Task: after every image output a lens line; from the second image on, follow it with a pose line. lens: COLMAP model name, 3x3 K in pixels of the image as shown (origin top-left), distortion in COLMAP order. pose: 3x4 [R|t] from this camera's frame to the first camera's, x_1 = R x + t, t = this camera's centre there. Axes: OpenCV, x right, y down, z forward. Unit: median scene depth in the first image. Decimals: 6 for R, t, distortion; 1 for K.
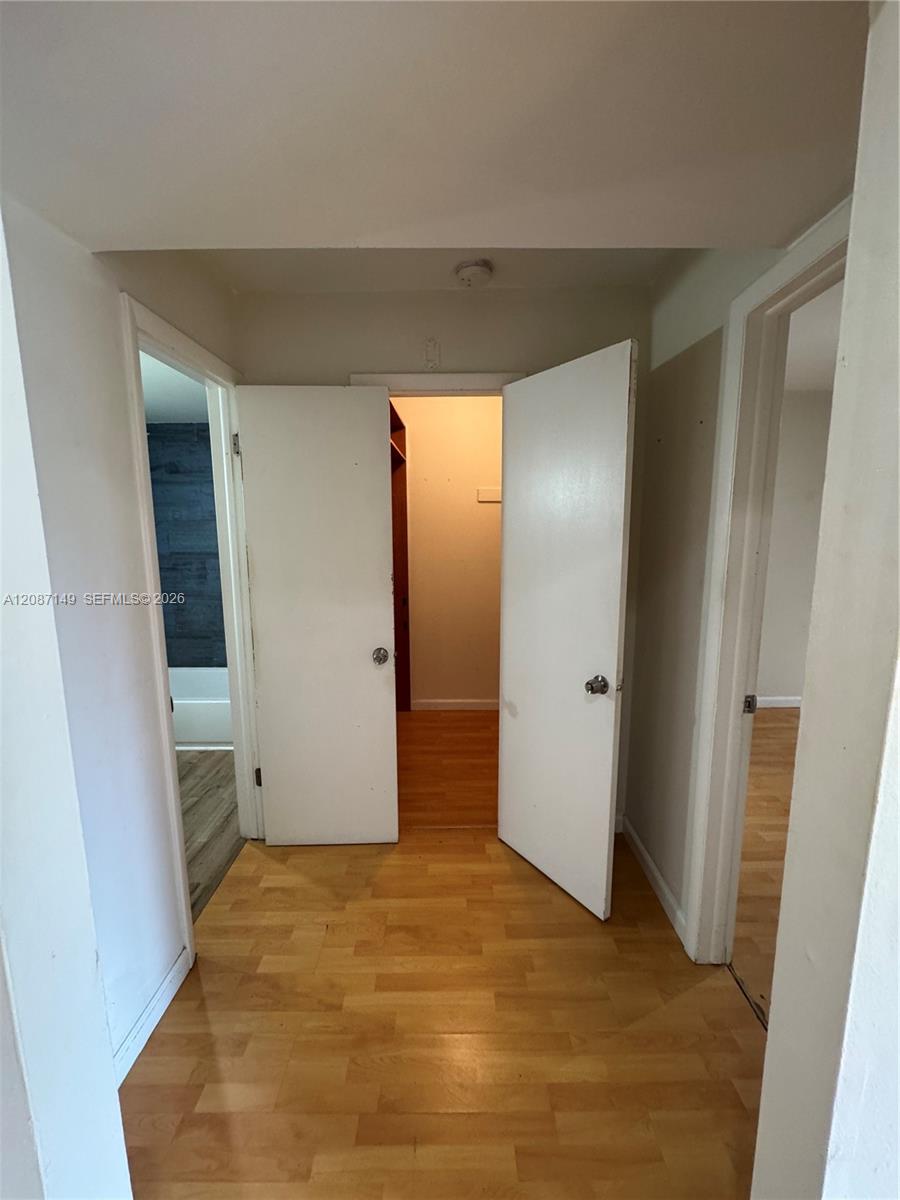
lens RADIAL K [[478.2, 0, 450.0], [0, 478.2, 600.0], [0, 0, 1]] dist [-0.004318, -0.000309]
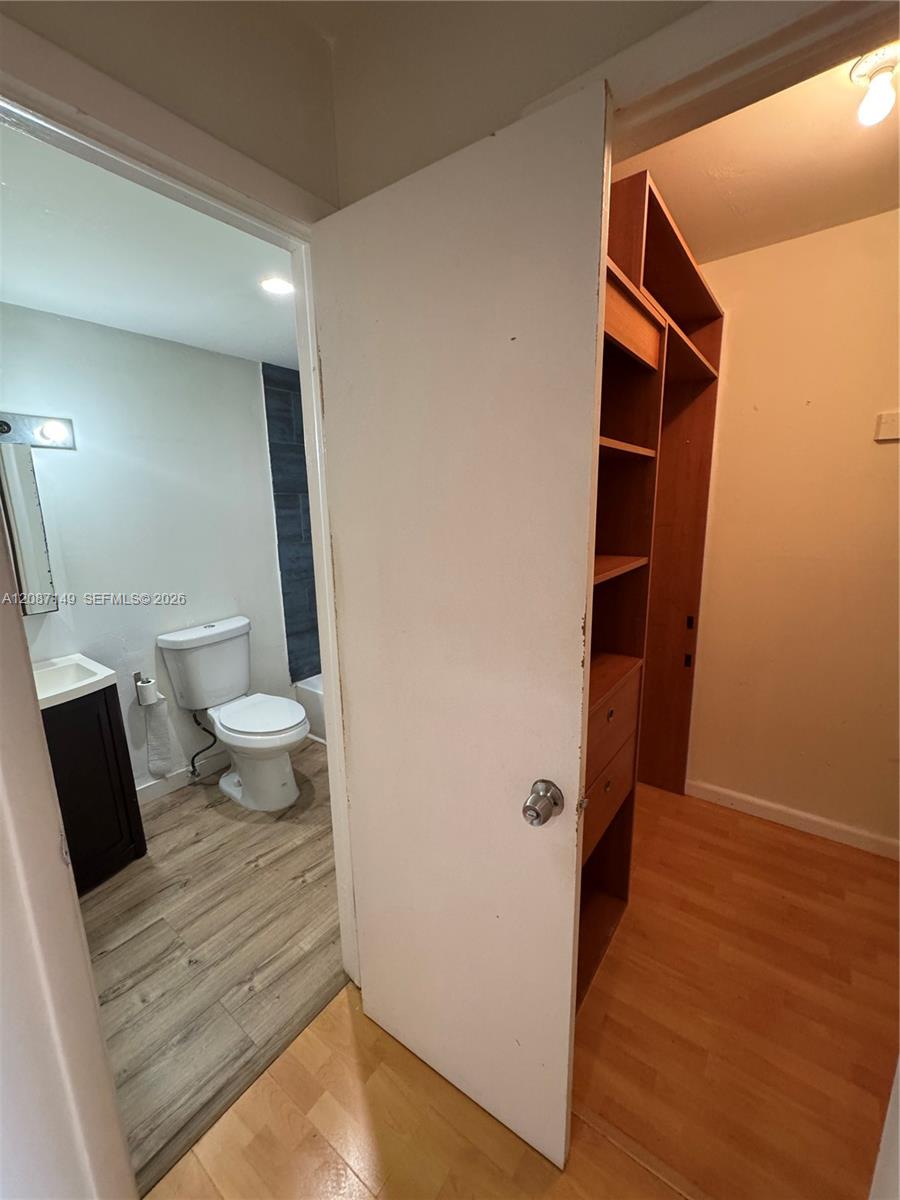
lens RADIAL K [[478.2, 0, 450.0], [0, 478.2, 600.0], [0, 0, 1]] dist [-0.004318, -0.000309]
pose [[0.804497, 0.106173, -0.584390, 0.016999], [-0.074023, 0.994145, 0.078715, -0.088019], [0.589326, -0.020067, 0.807646, 0.604431]]
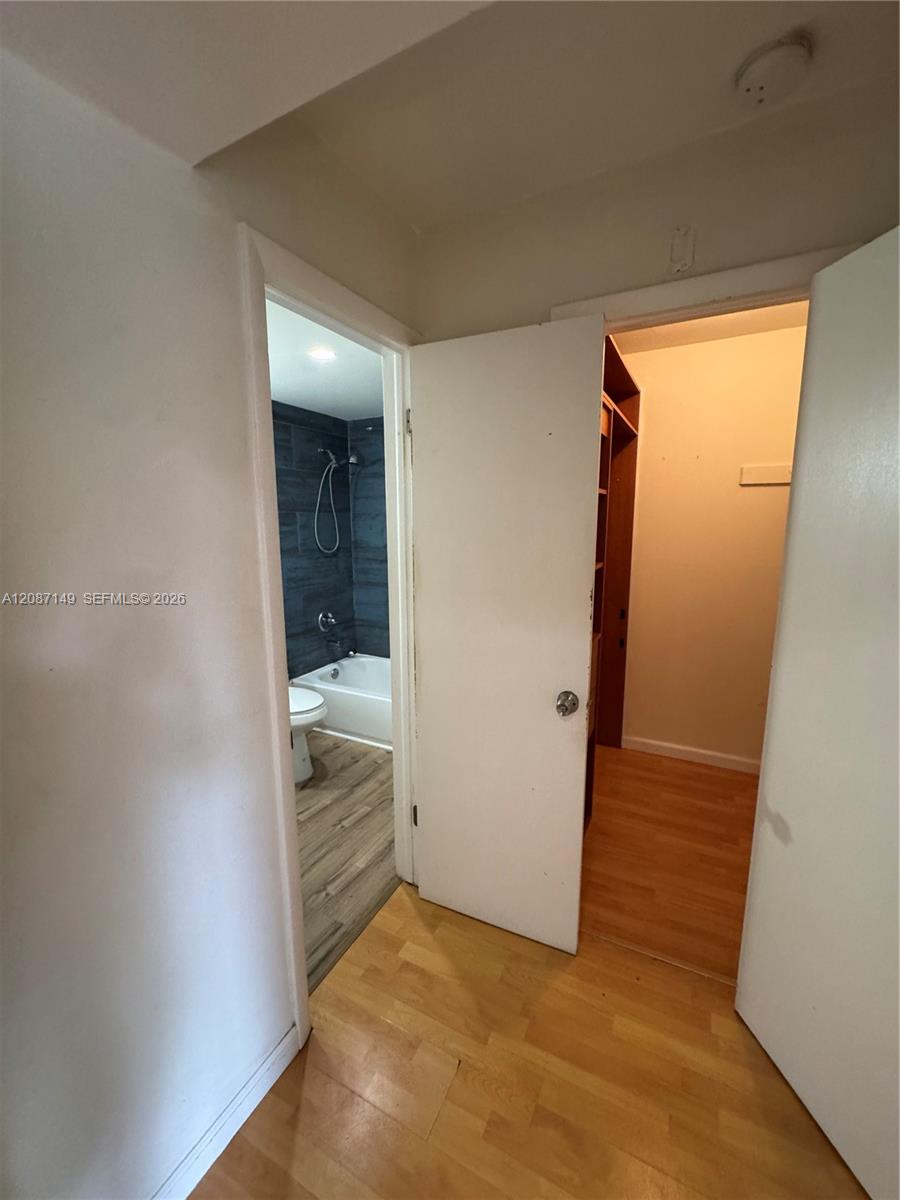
lens RADIAL K [[478.2, 0, 450.0], [0, 478.2, 600.0], [0, 0, 1]] dist [-0.004318, -0.000309]
pose [[0.890712, 0.073610, -0.448570, 0.007345], [-0.065773, 0.997287, 0.033050, -0.047991], [0.449785, 0.000066, 0.893137, 0.280032]]
